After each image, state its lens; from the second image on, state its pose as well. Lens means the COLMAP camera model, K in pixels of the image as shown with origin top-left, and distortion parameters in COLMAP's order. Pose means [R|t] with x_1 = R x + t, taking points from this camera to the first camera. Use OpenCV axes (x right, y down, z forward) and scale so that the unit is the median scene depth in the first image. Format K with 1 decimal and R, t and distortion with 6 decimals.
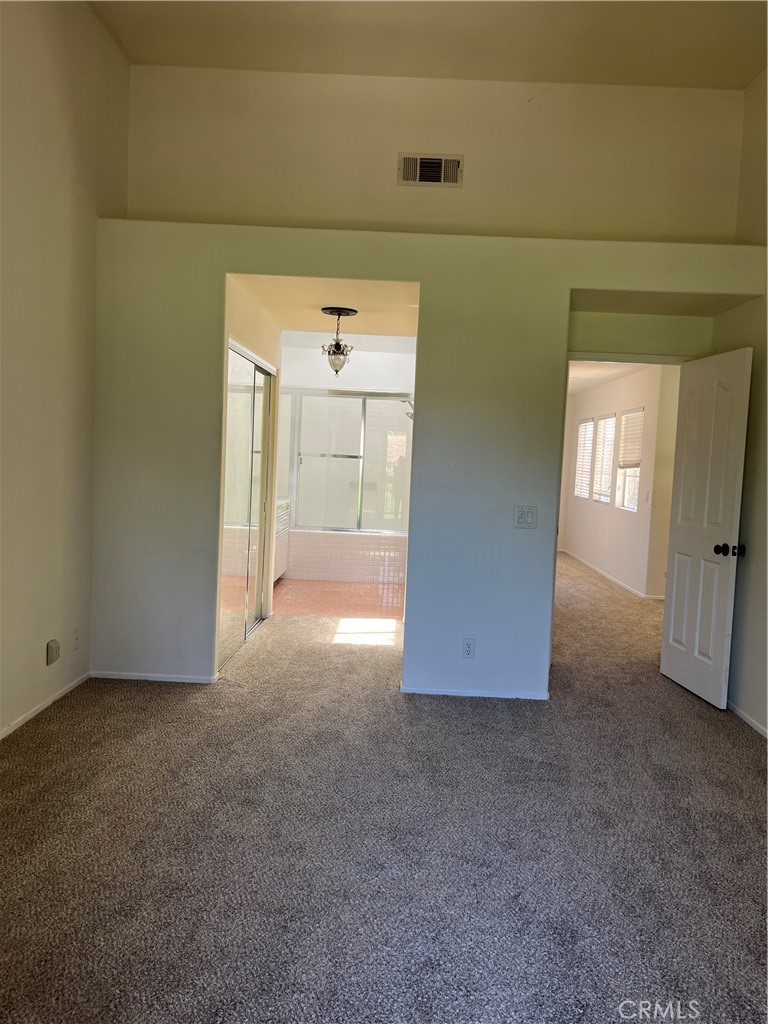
lens RADIAL K [[778.3, 0, 384.0], [0, 778.3, 512.0], [0, 0, 1]] dist [0.063429, -0.086046]
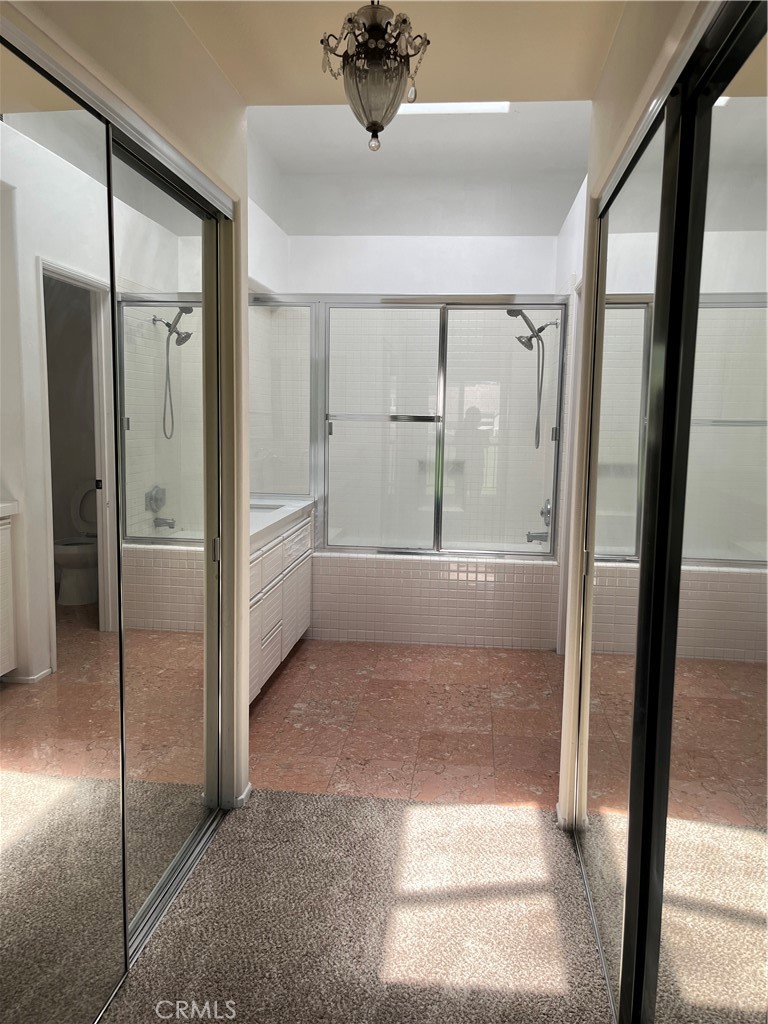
lens RADIAL K [[778.3, 0, 384.0], [0, 778.3, 512.0], [0, 0, 1]] dist [0.063429, -0.086046]
pose [[0.995983, -0.014771, -0.088316, -0.024785], [0.018996, 0.998705, 0.047191, -0.036964], [0.087504, -0.048679, 0.994974, 0.520683]]
